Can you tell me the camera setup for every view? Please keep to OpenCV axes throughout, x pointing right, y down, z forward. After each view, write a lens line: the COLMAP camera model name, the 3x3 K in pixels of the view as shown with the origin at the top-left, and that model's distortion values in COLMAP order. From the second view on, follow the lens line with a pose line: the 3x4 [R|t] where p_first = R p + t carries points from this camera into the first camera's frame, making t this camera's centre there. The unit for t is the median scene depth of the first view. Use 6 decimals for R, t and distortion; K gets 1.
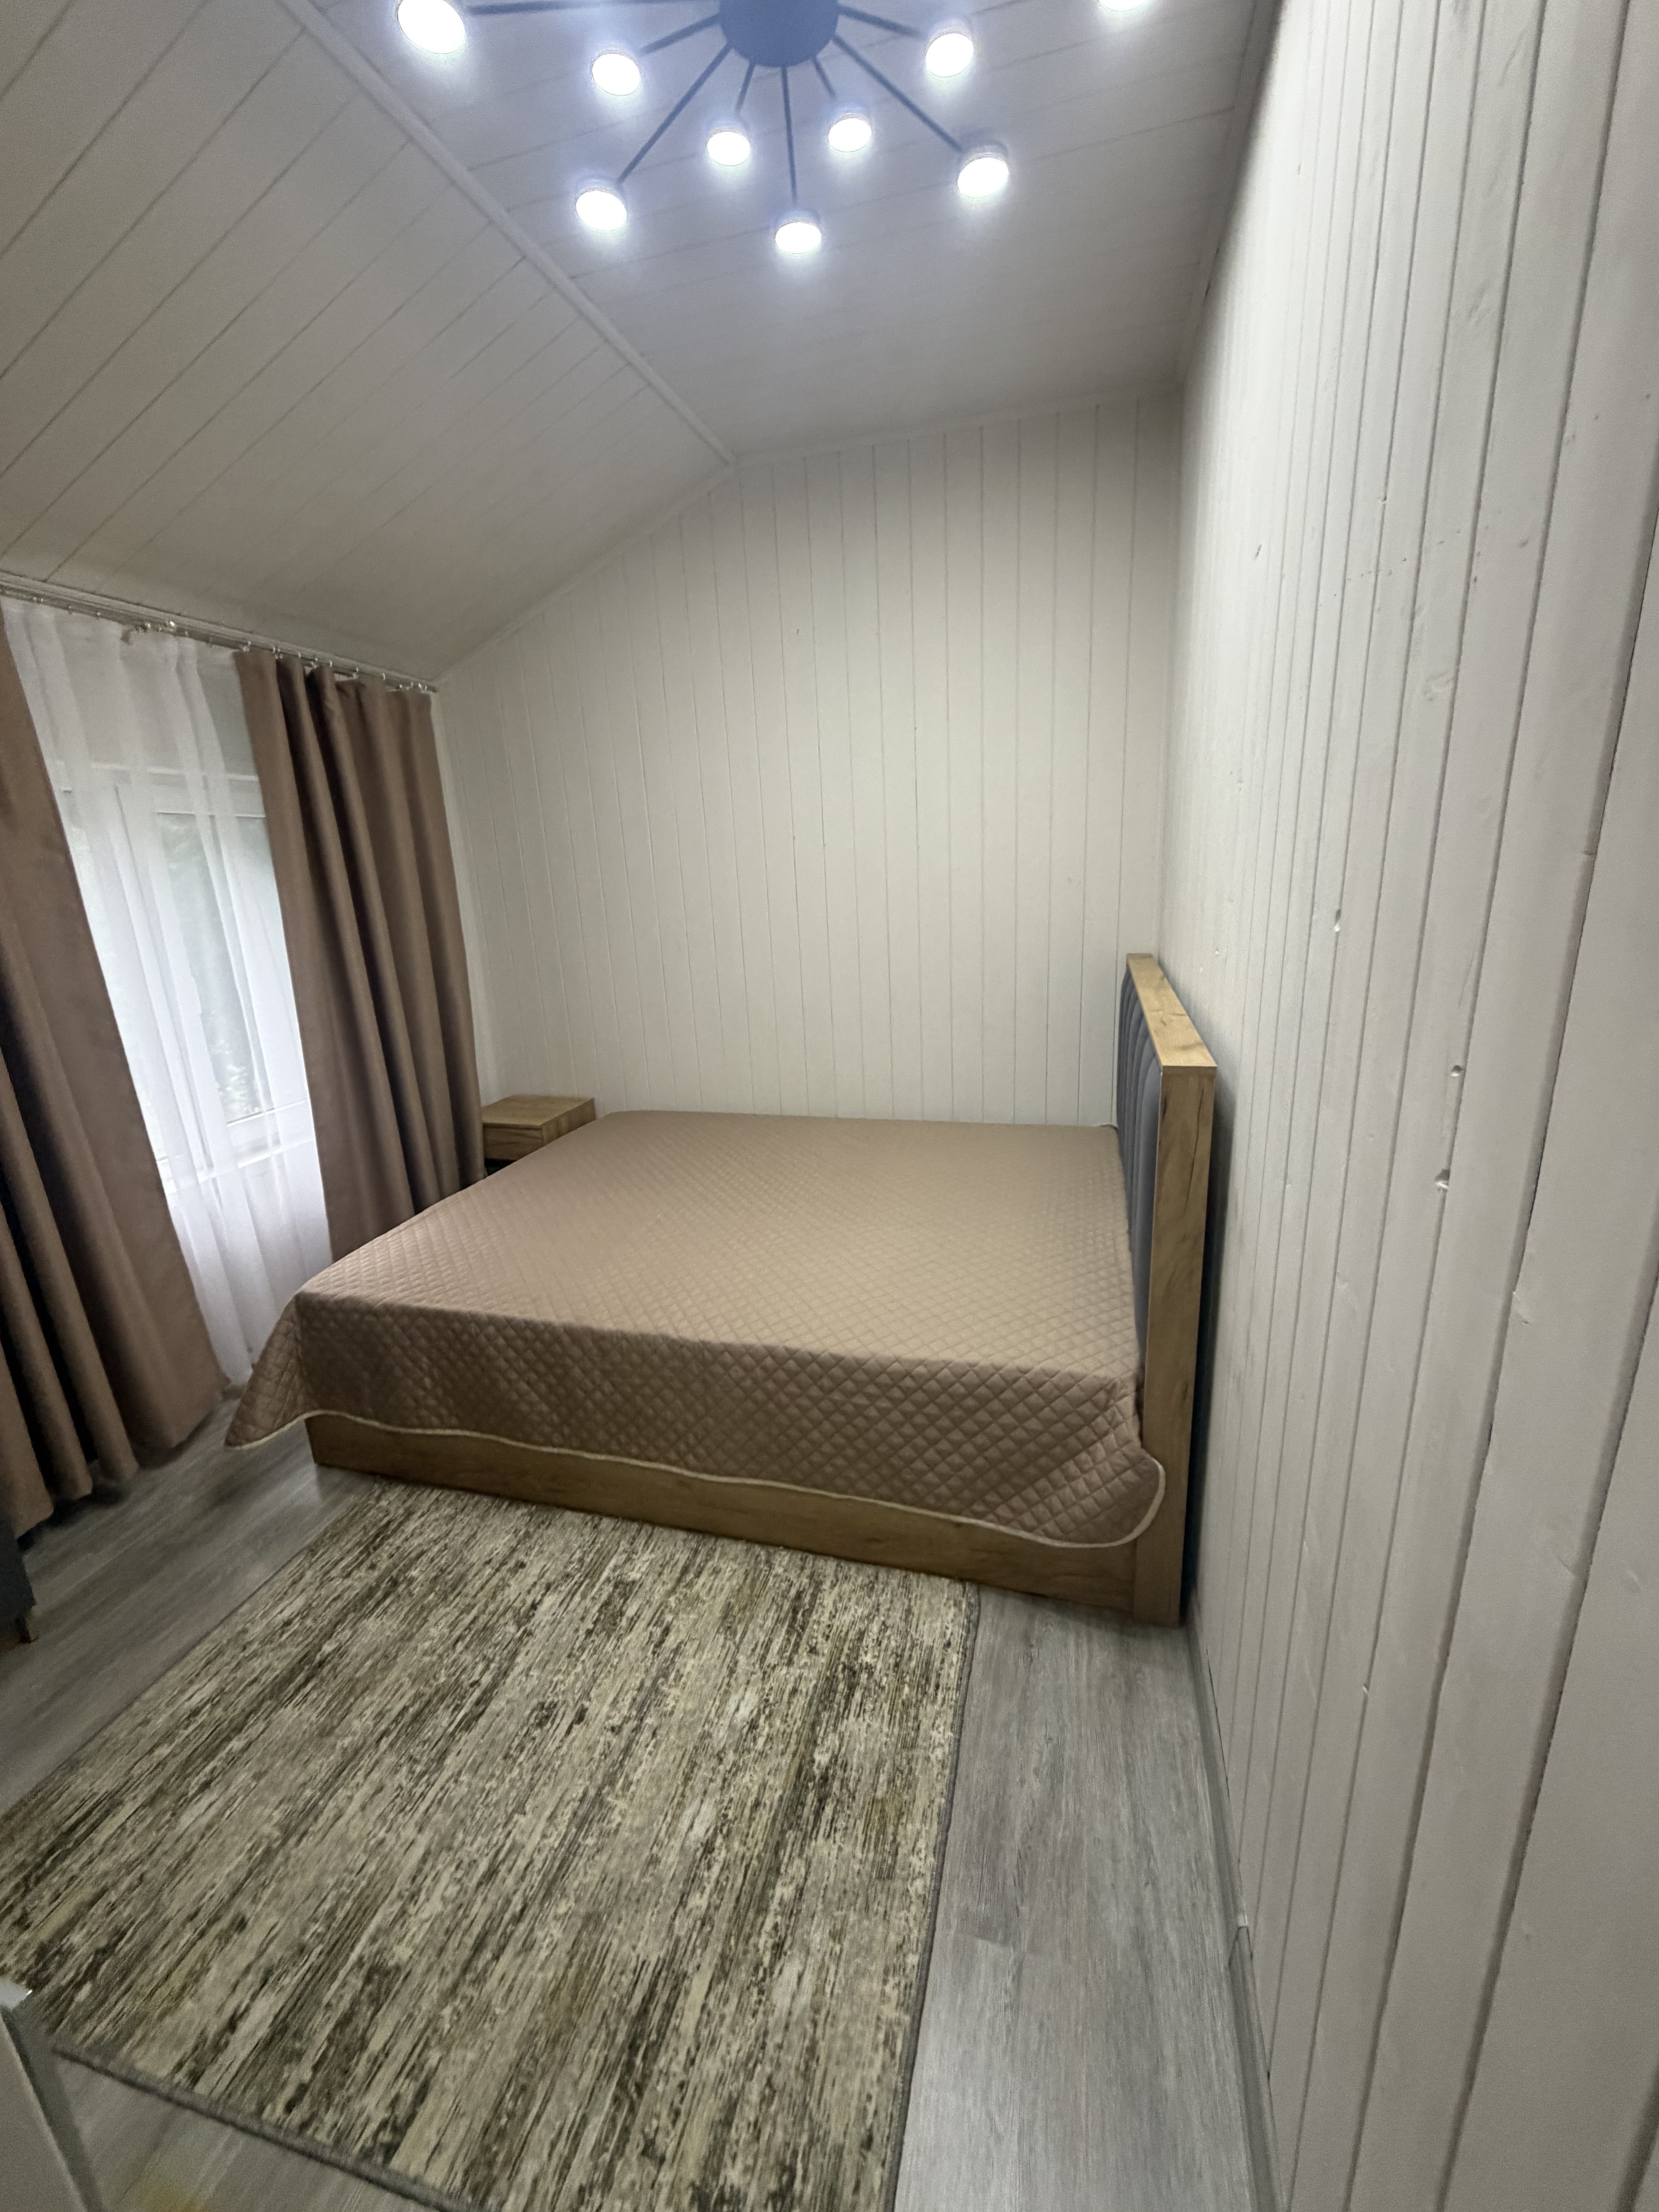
lens RADIAL K [[880.6, 0, 823.1], [0, 880.6, 1086.9], [0, 0, 1]] dist [0.002097, -0.000289]
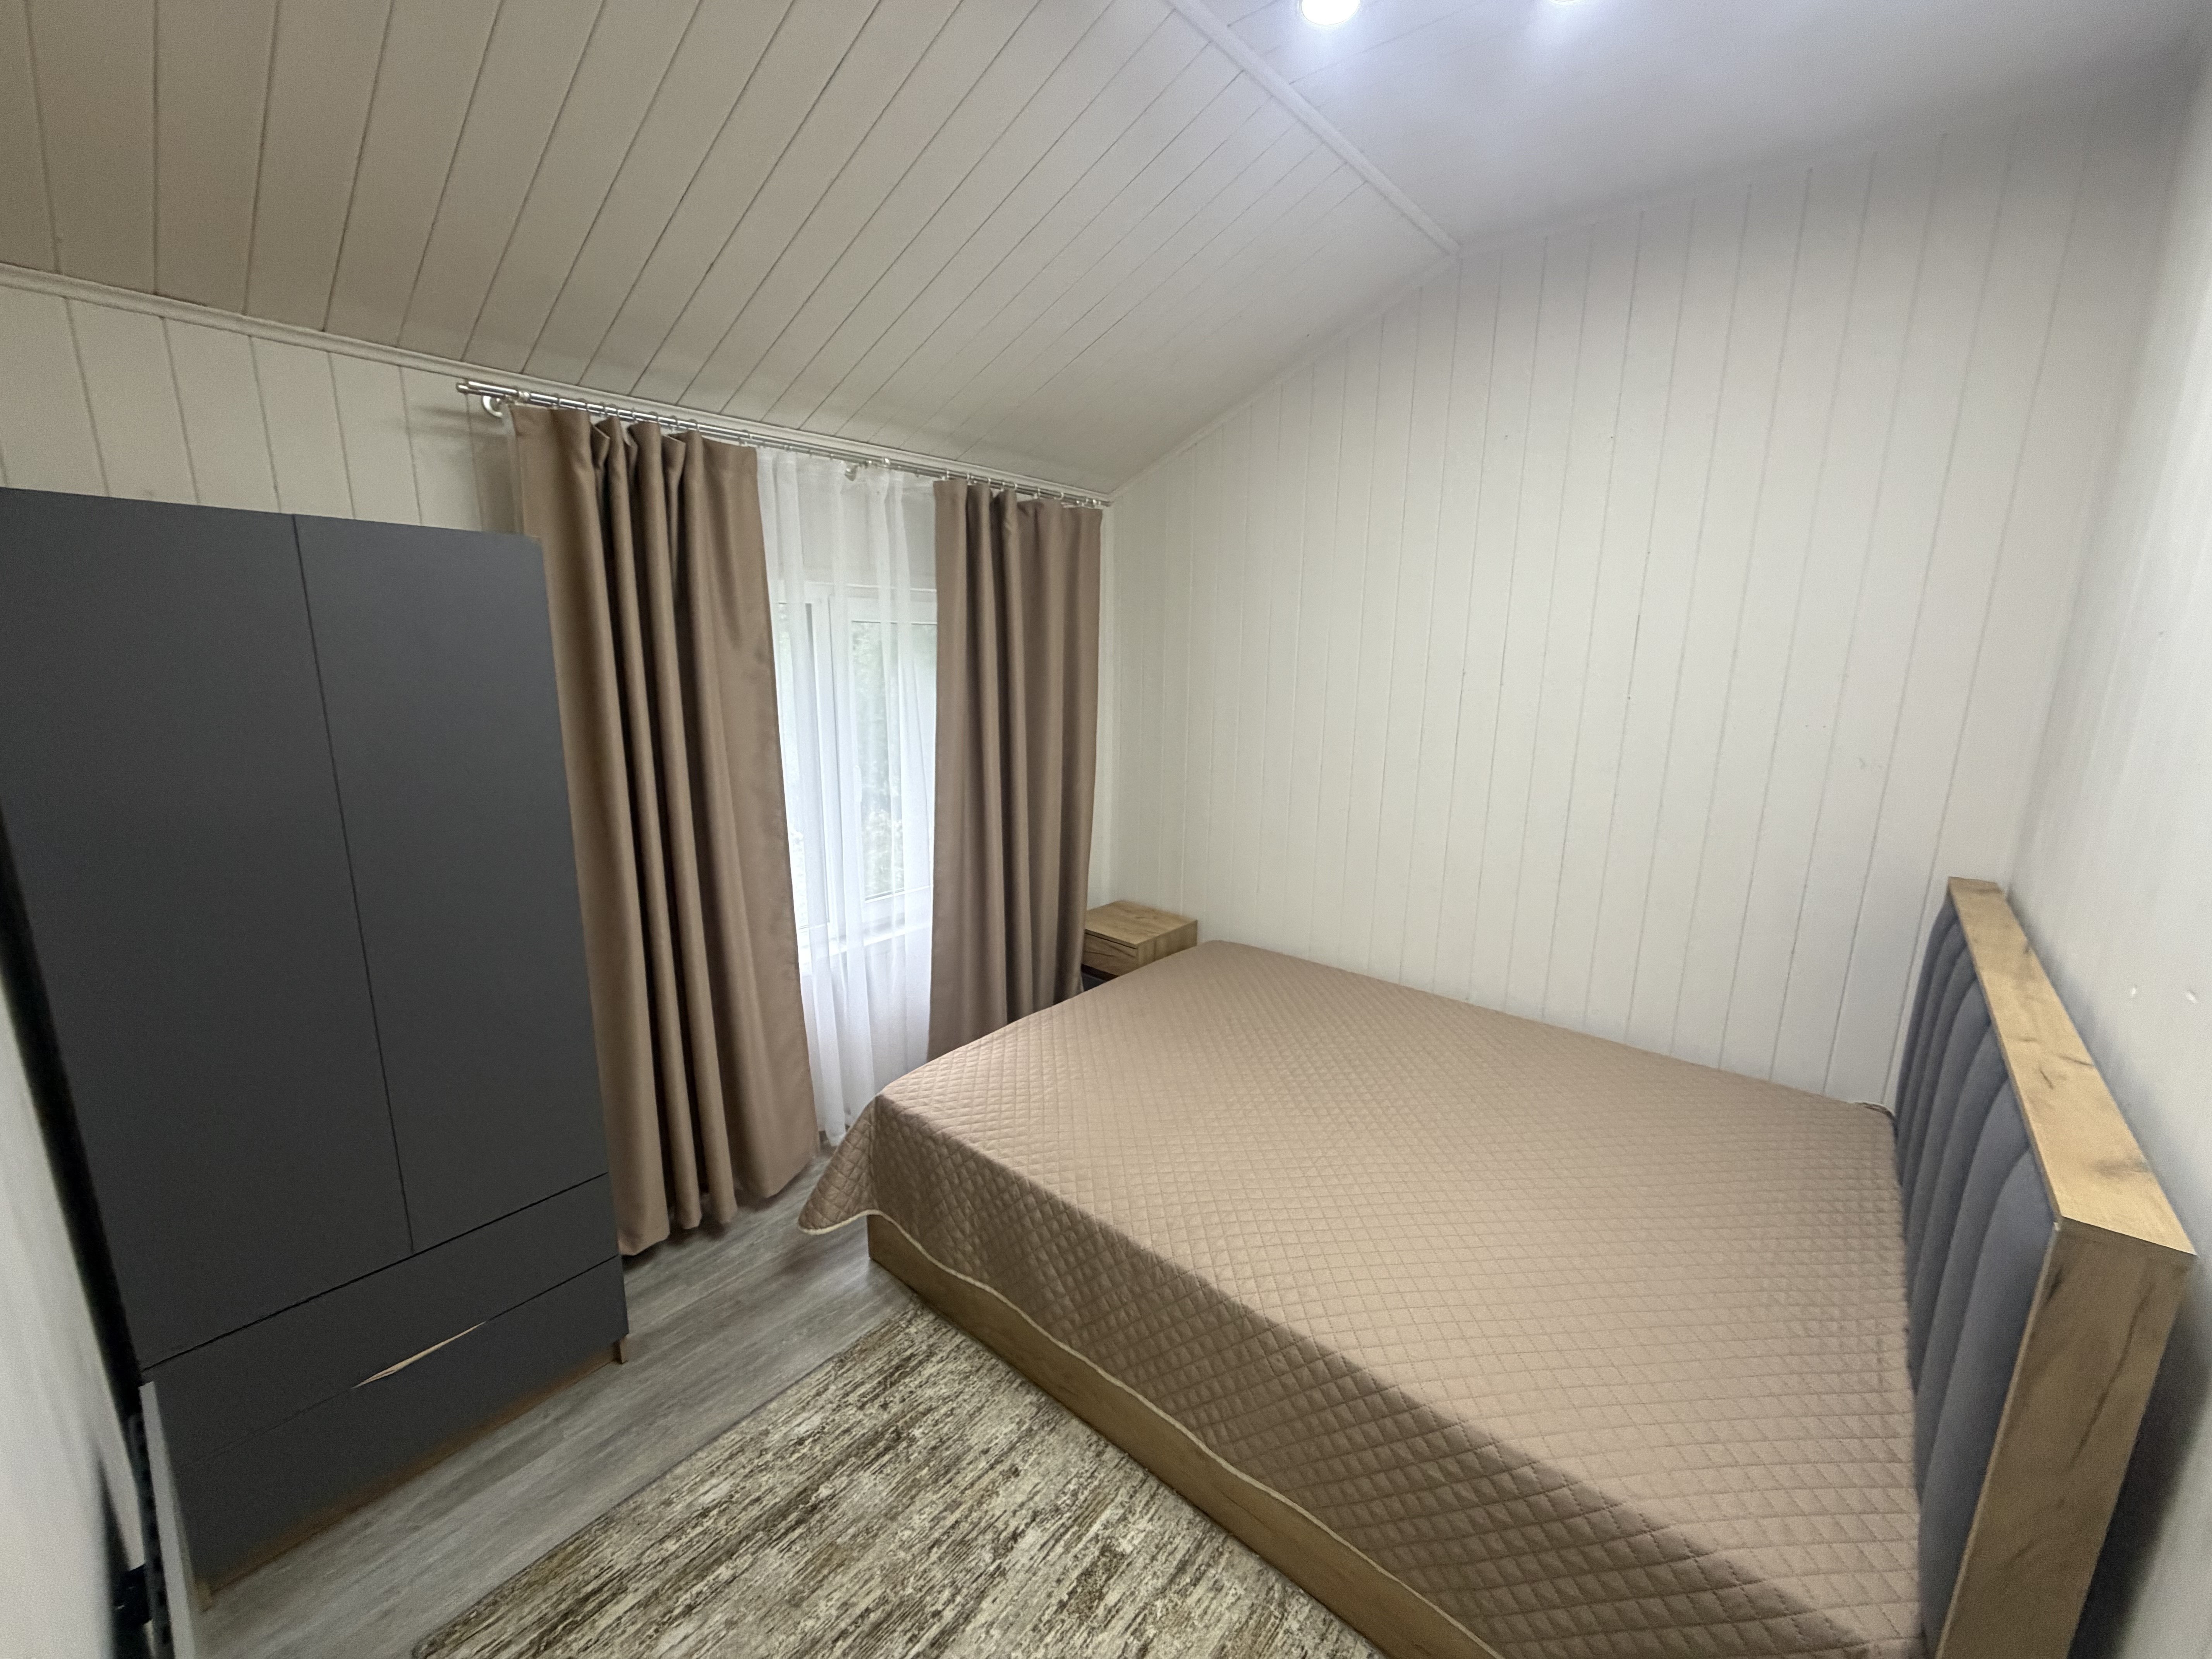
lens RADIAL K [[880.6, 0, 1089.2], [0, 880.6, 828.1], [0, 0, 1]] dist [0.002097, -0.000289]
pose [[0.906399, 0.143675, -0.397238, -0.003551], [-0.157945, 0.987443, -0.003249, -0.122833], [0.391783, 0.065687, 0.917710, 0.134468]]
